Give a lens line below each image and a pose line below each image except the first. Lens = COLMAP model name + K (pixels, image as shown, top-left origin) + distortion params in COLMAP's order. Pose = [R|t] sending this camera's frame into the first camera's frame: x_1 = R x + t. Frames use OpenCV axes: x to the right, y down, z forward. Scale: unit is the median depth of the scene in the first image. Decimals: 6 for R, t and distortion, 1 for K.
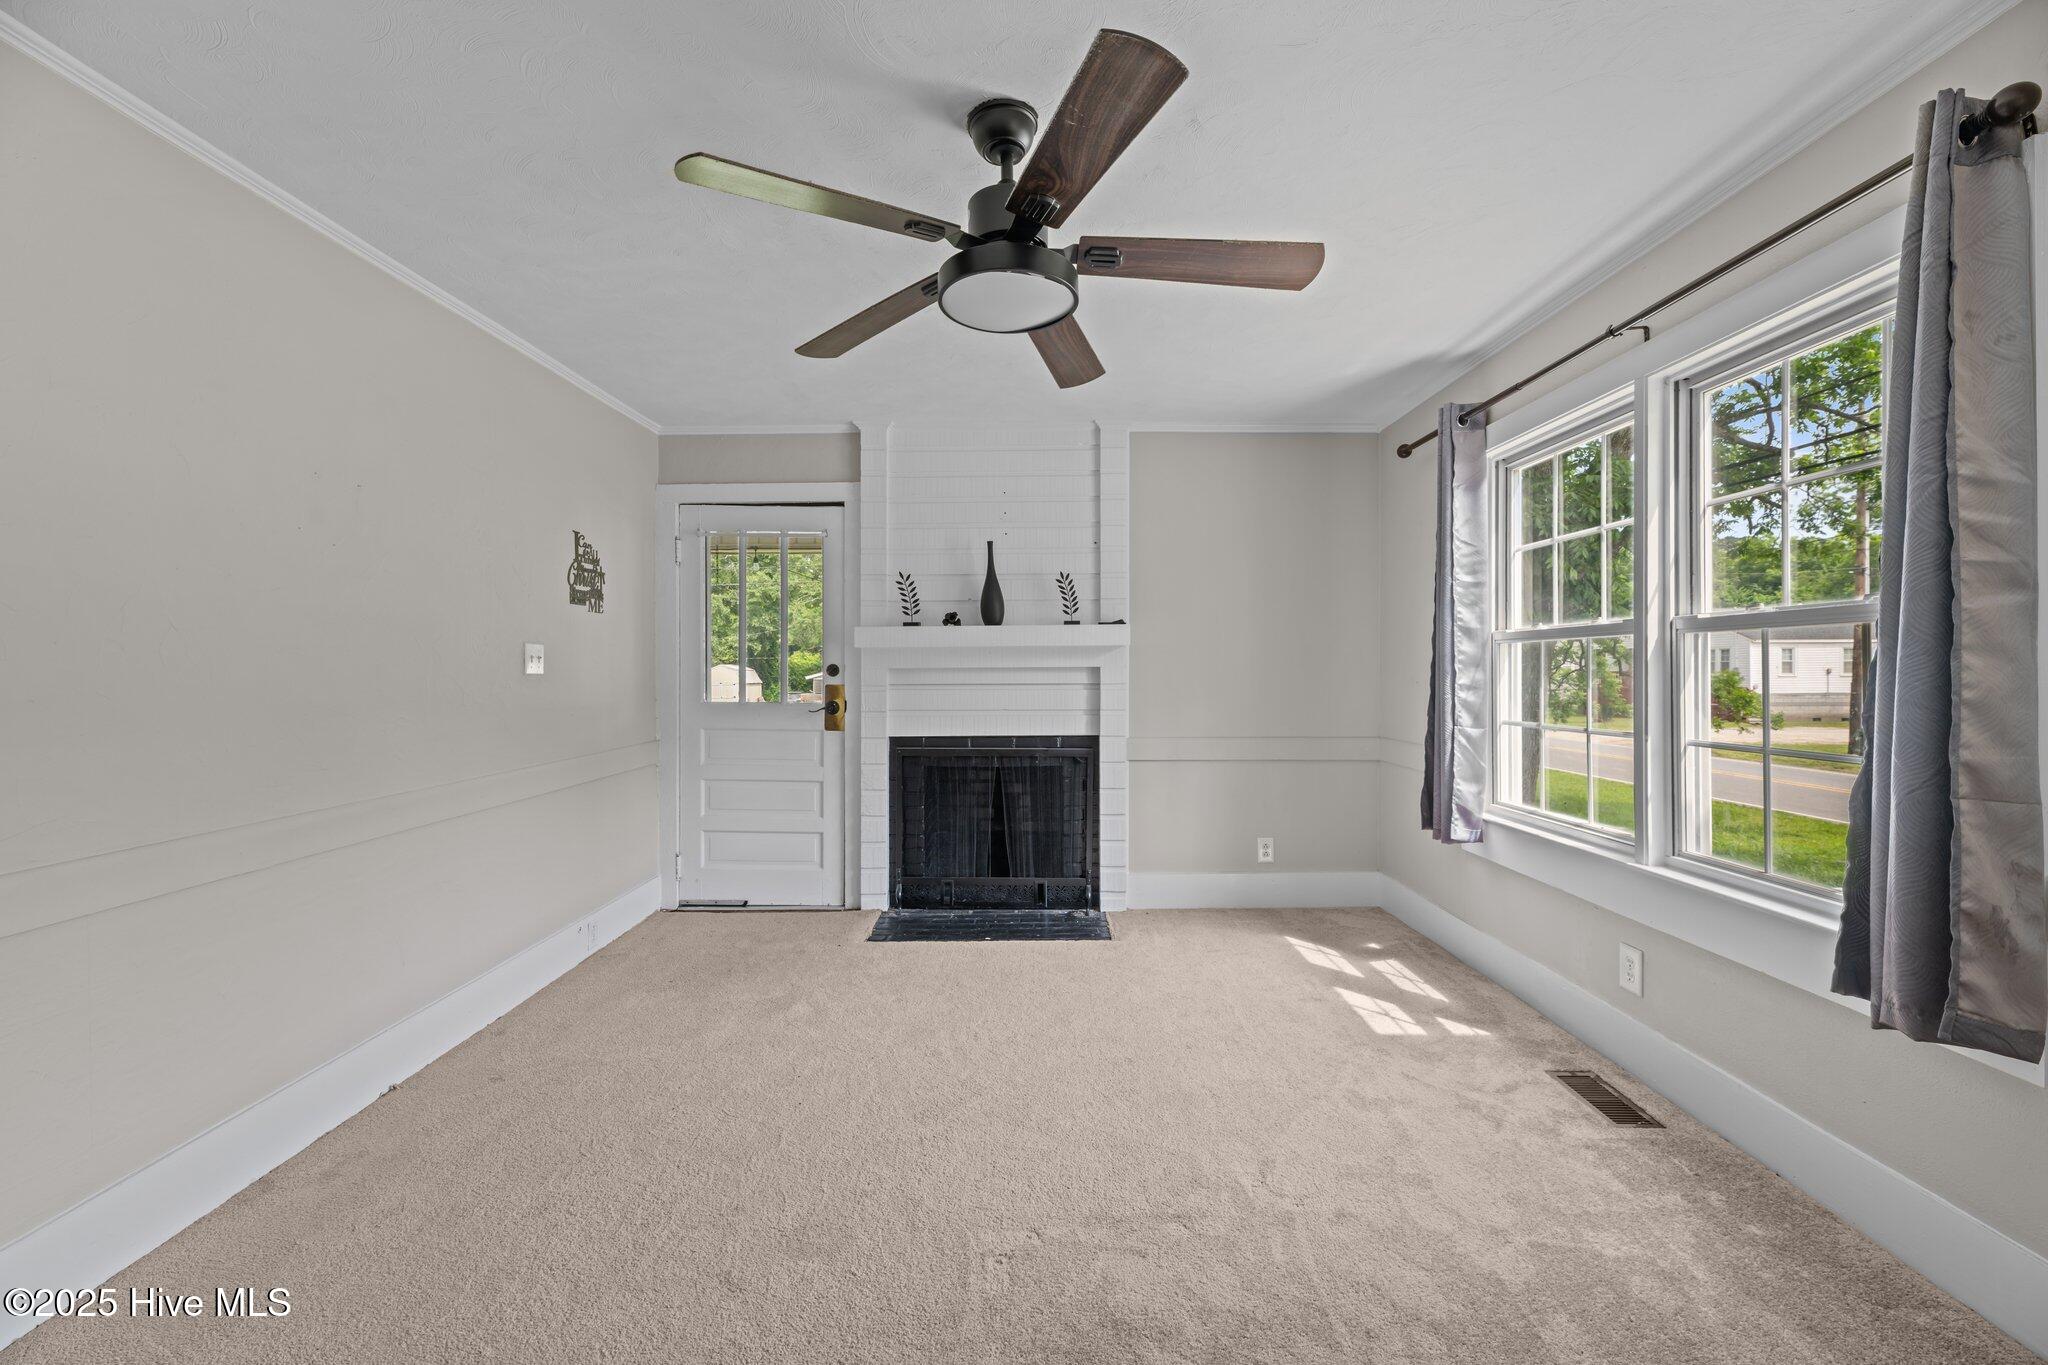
lens RADIAL K [[815.1, 0, 1029.2], [0, 815.1, 677.9], [0, 0, 1]] dist [0.015293, -0.000476]
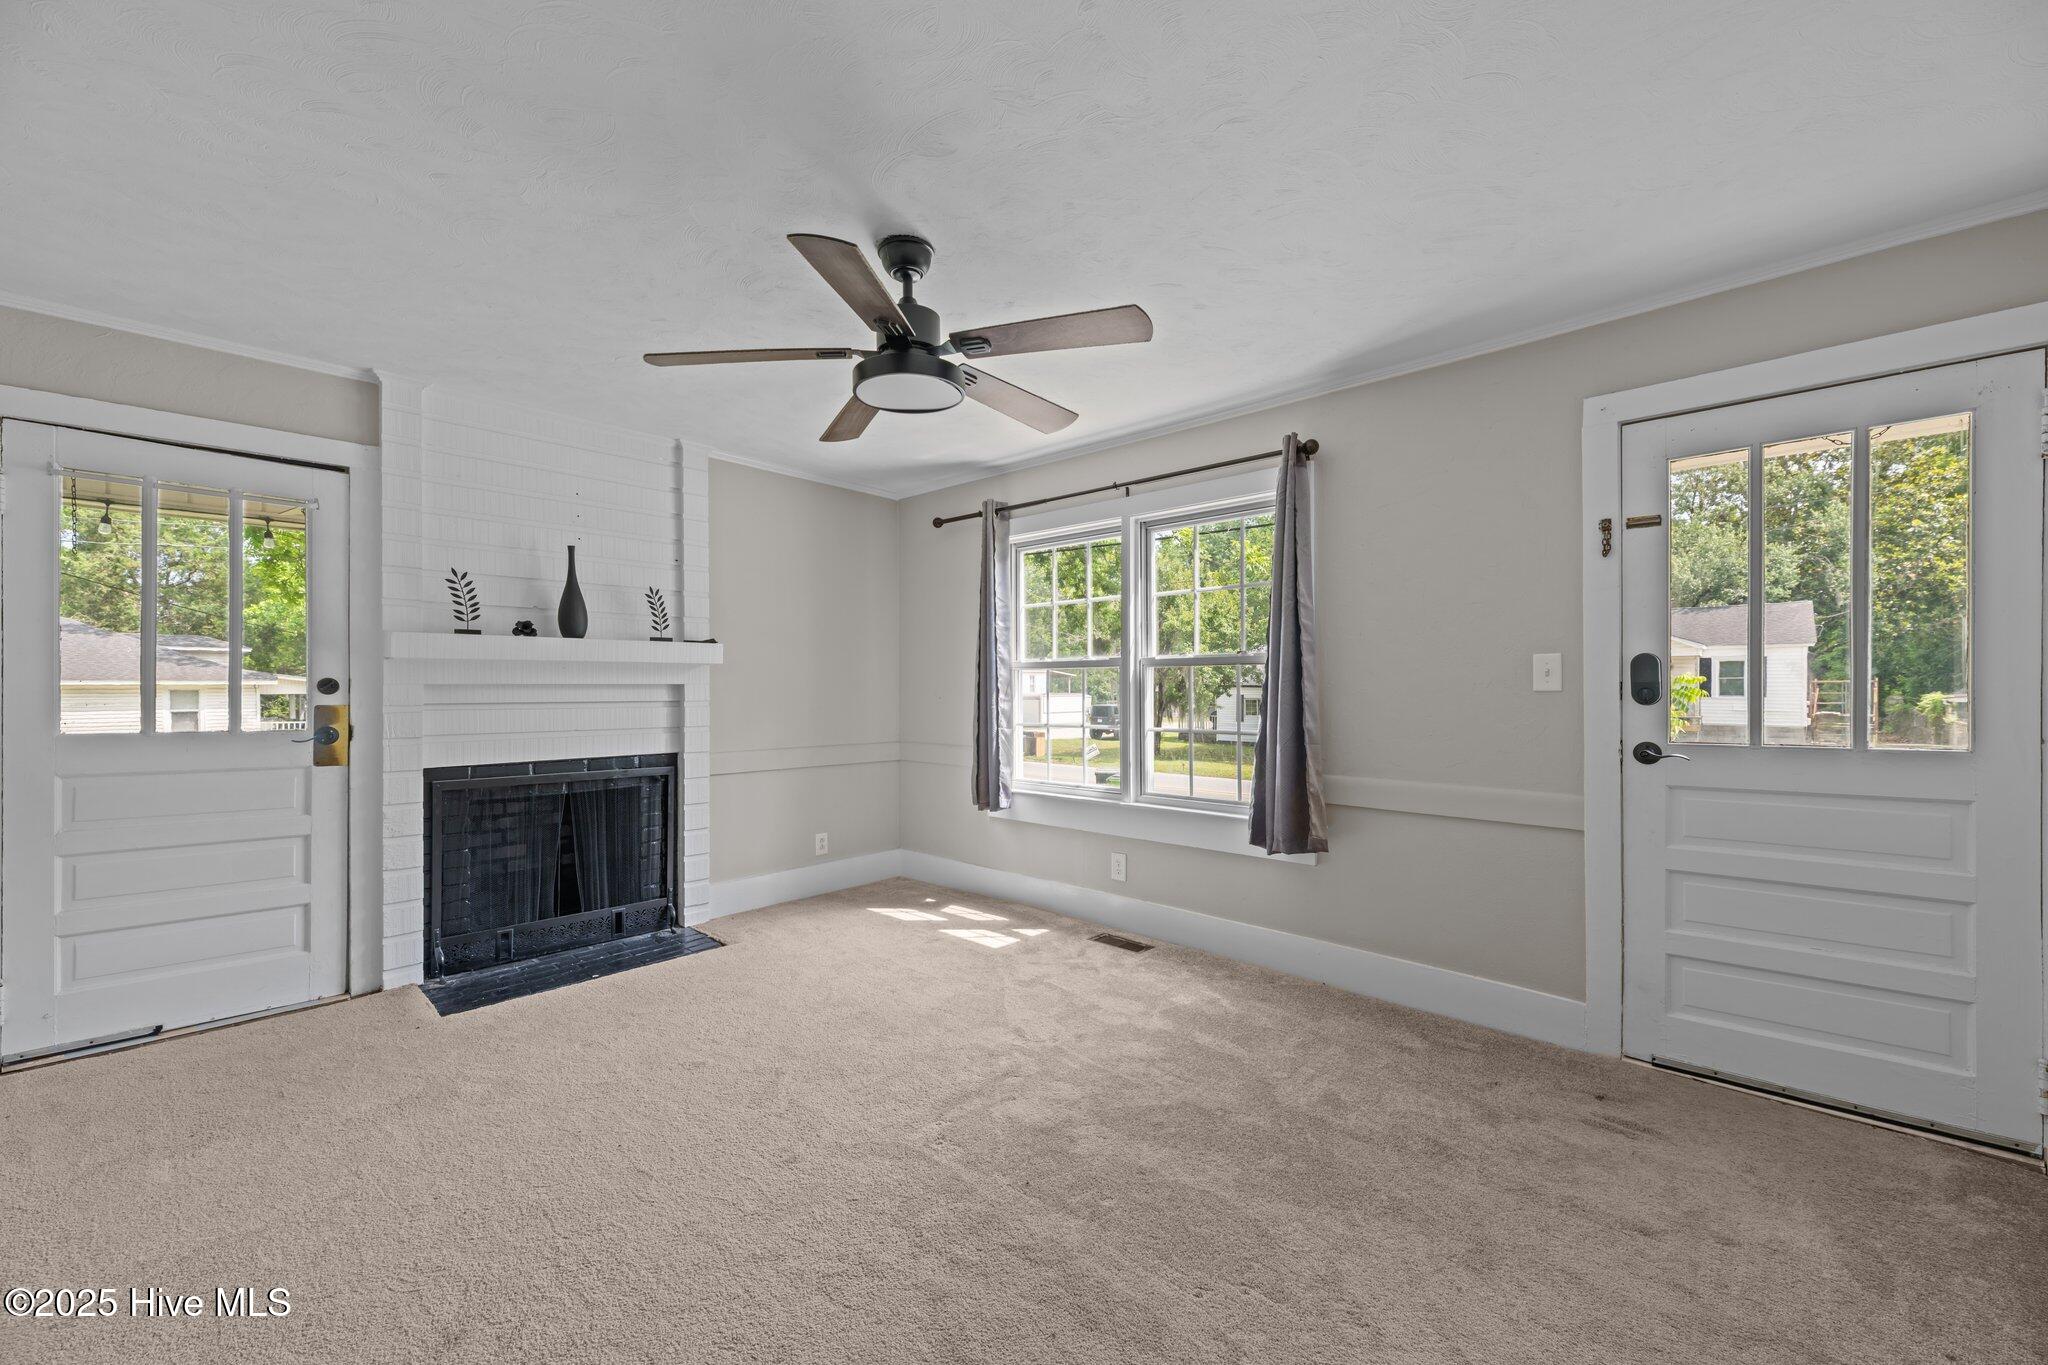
lens RADIAL K [[809.7, 0, 1020.4], [0, 809.7, 694.4], [0, 0, 1]] dist [0.014866, -0.000306]
pose [[0.683964, -0.002073, 0.729513, -0.368219], [0.005268, 0.999984, -0.002098, 0.003310], [-0.729497, 0.005279, 0.683964, 0.011344]]
